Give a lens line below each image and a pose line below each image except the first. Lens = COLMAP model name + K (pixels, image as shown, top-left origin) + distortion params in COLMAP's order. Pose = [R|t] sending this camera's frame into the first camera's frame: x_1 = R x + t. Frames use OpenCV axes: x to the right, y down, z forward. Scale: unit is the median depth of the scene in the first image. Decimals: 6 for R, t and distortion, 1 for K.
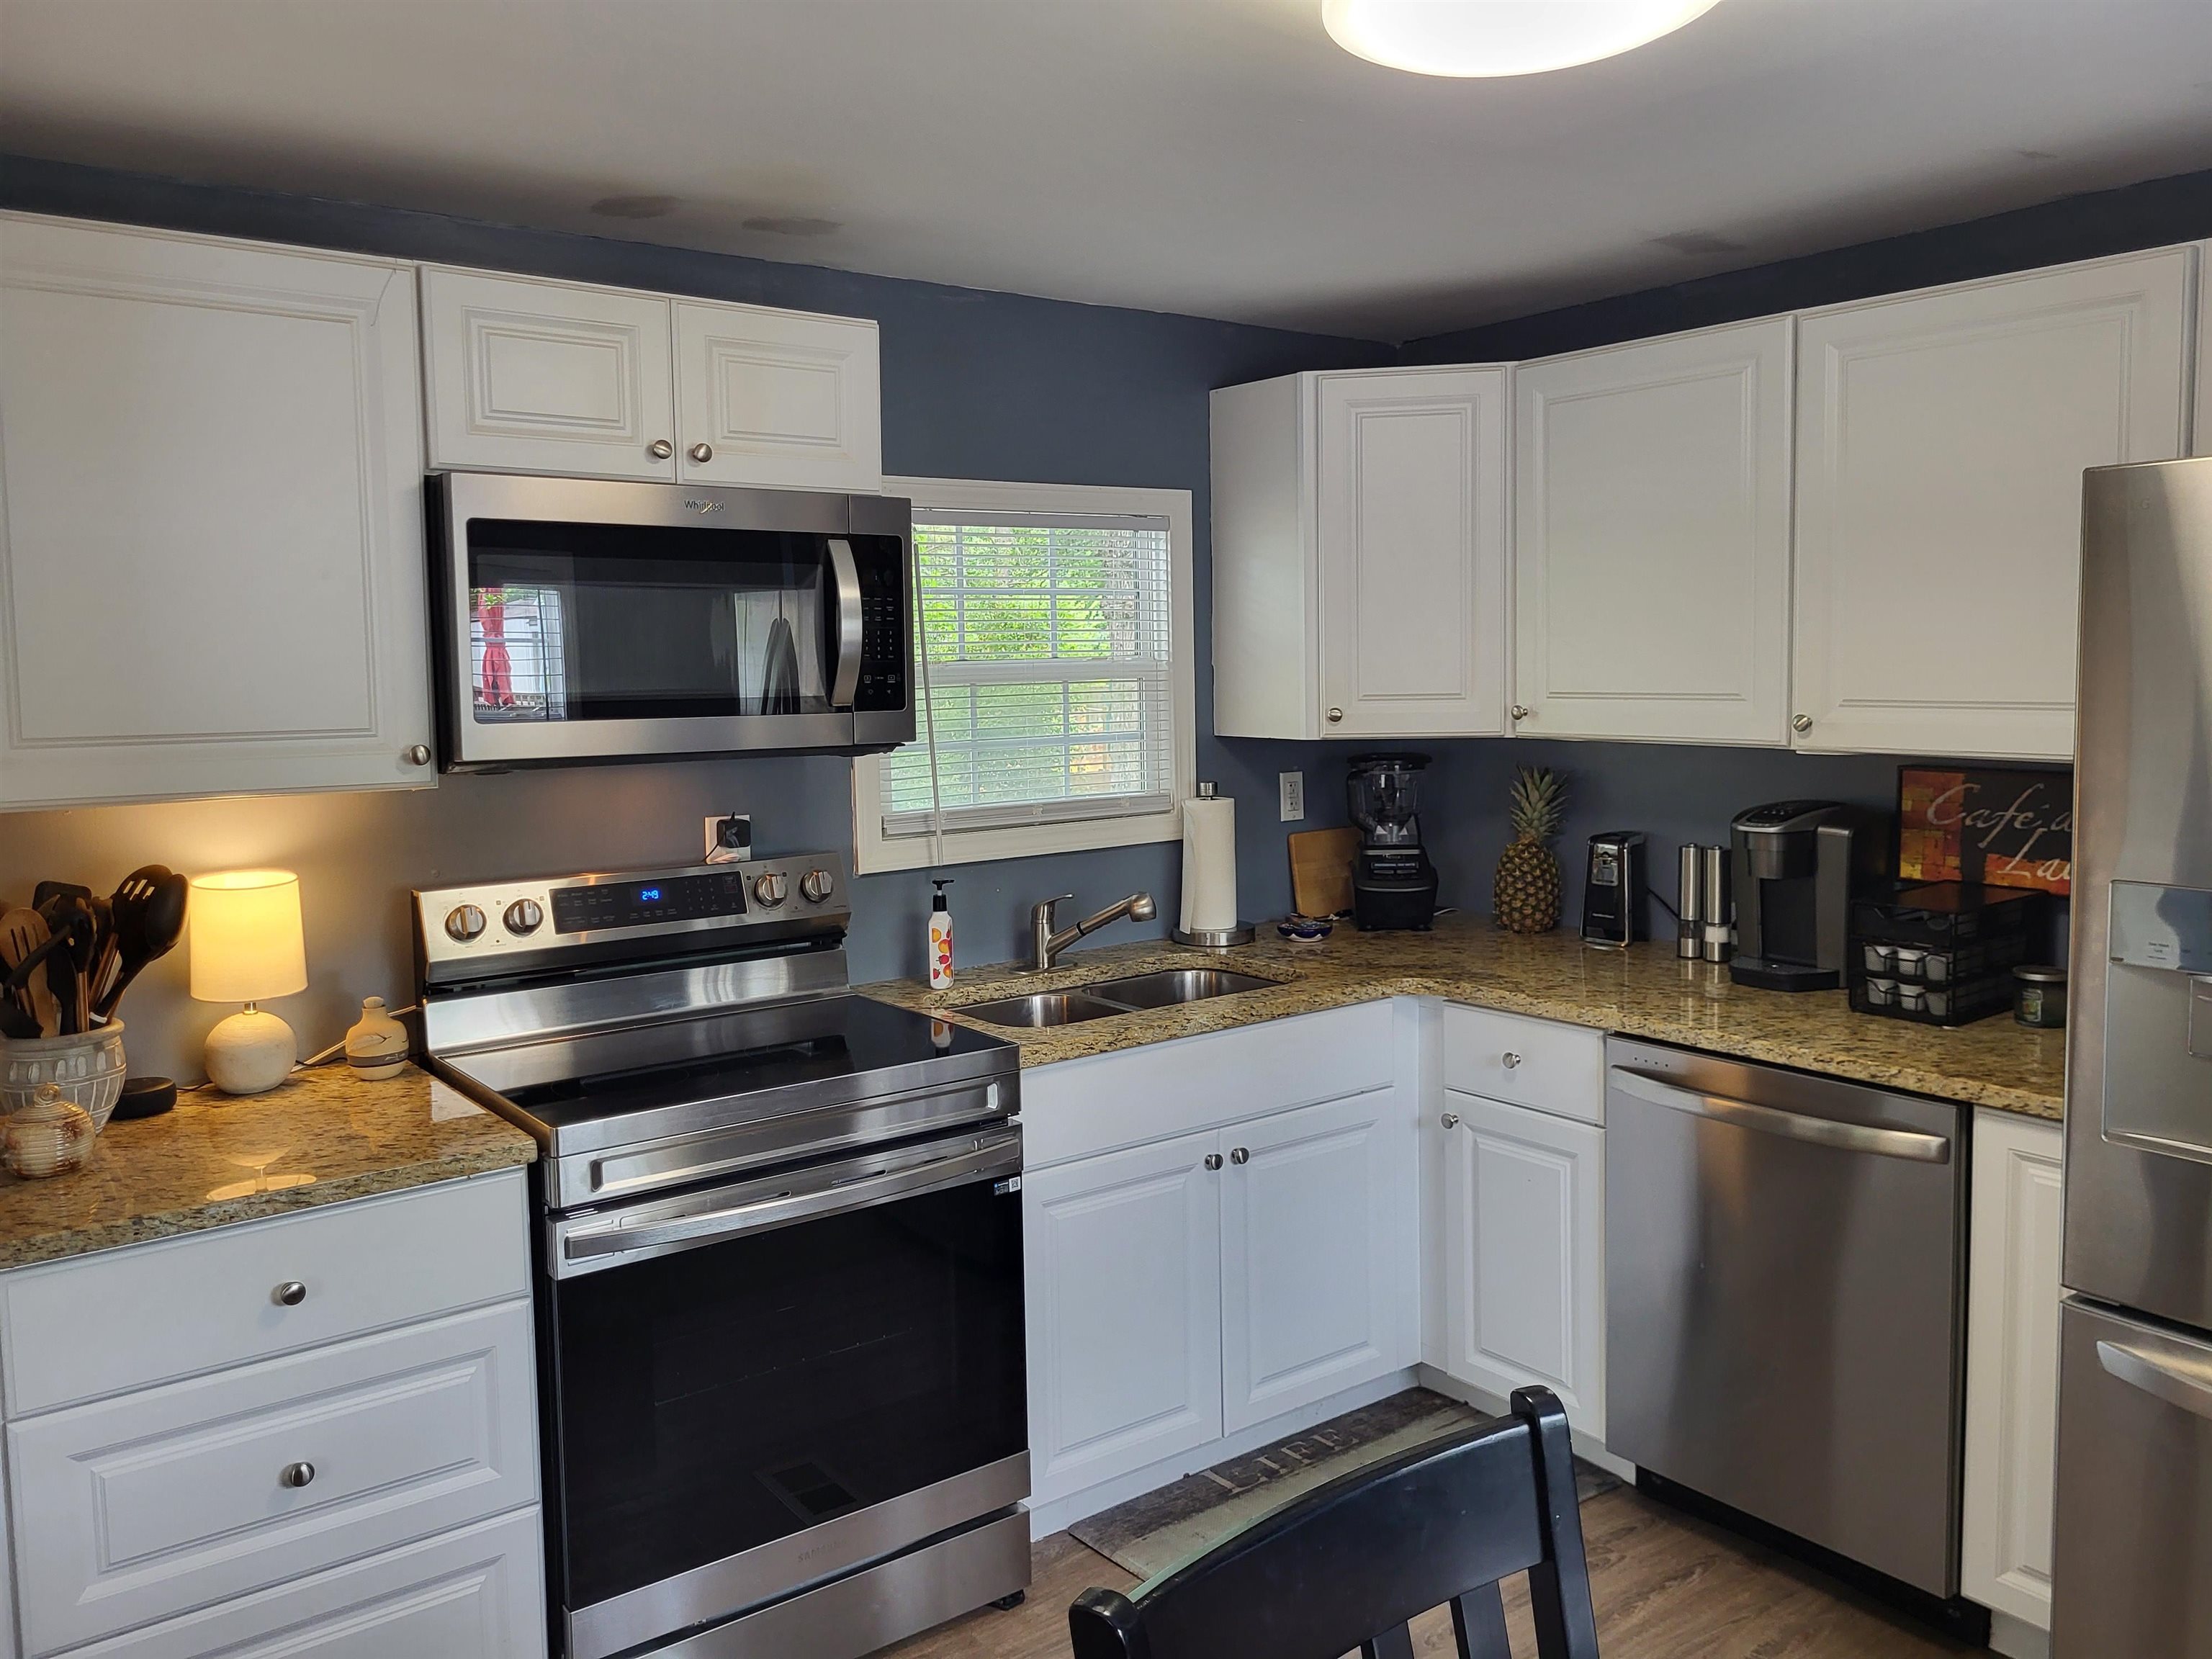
lens RADIAL K [[1710.9, 0, 1125.5], [0, 1710.9, 776.3], [0, 0, 1]] dist [0.038632, -0.041308]
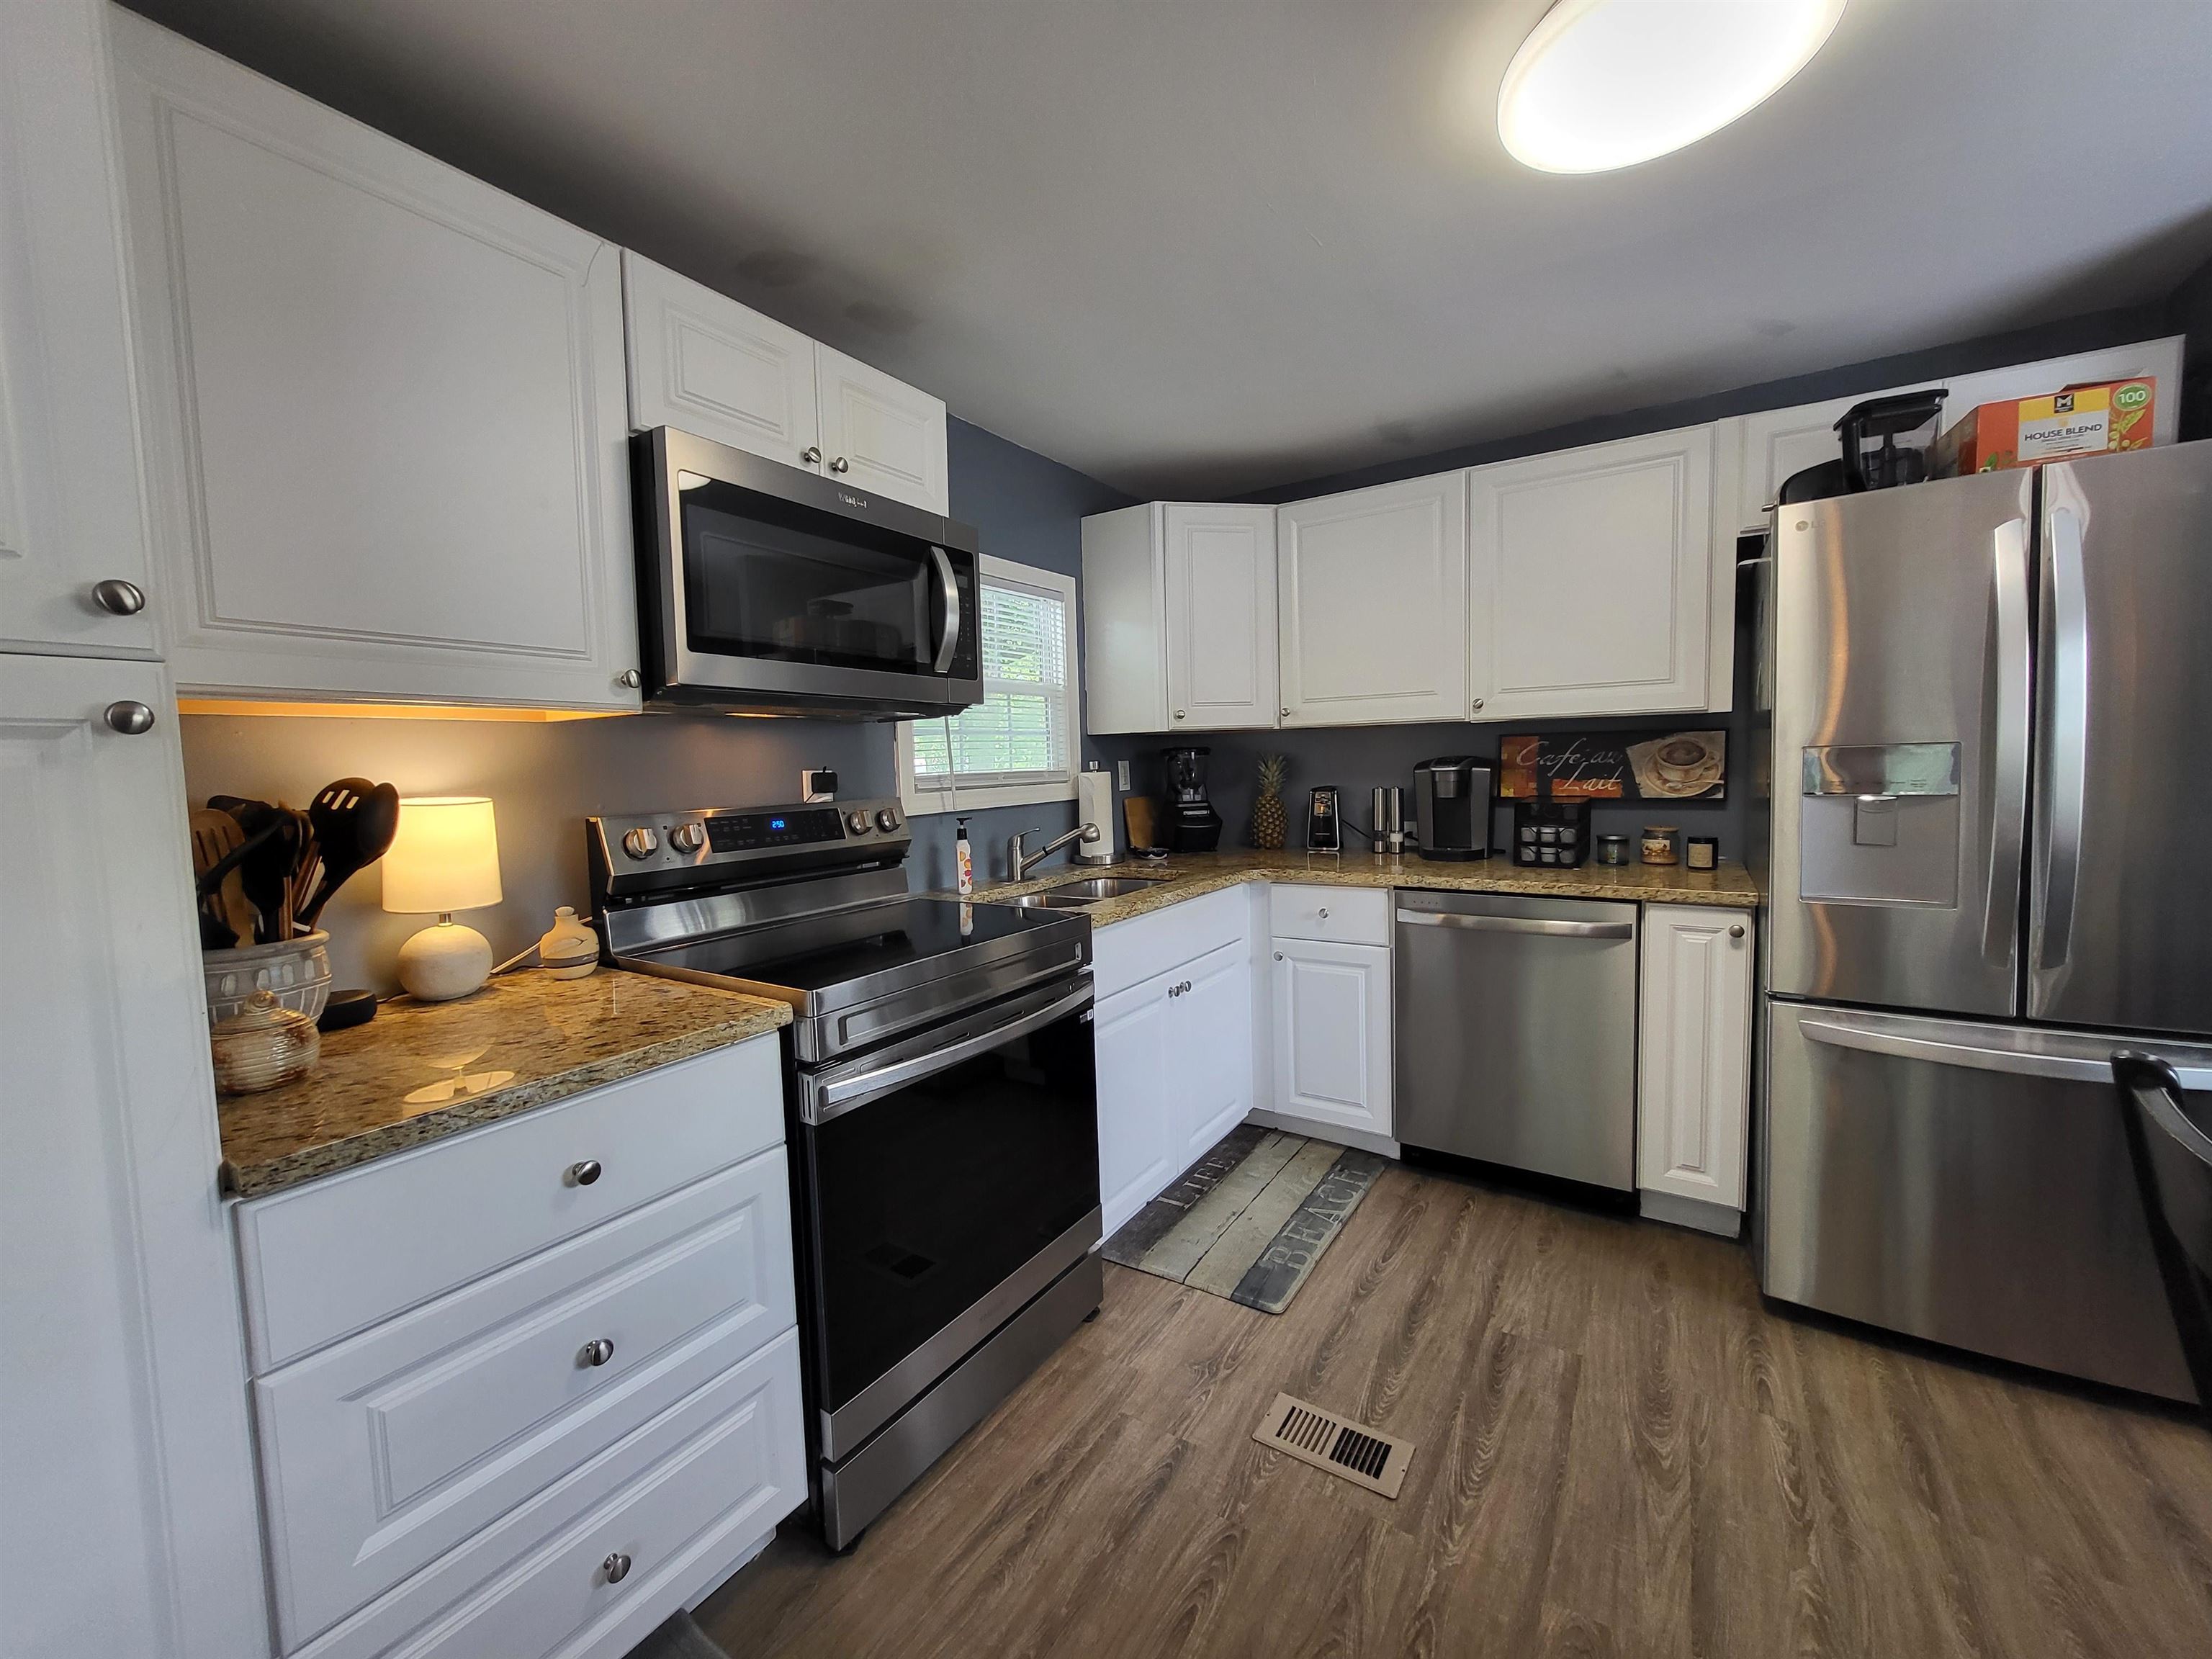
lens RADIAL K [[869.1, 0, 1109.0], [0, 869.1, 815.0], [0, 0, 1]] dist [-0.000994, 0.000034]
pose [[0.943022, -0.032088, 0.331180, -0.276823], [0.038798, 0.999154, -0.013670, 0.086480], [-0.330461, 0.025740, 0.943469, 0.325792]]
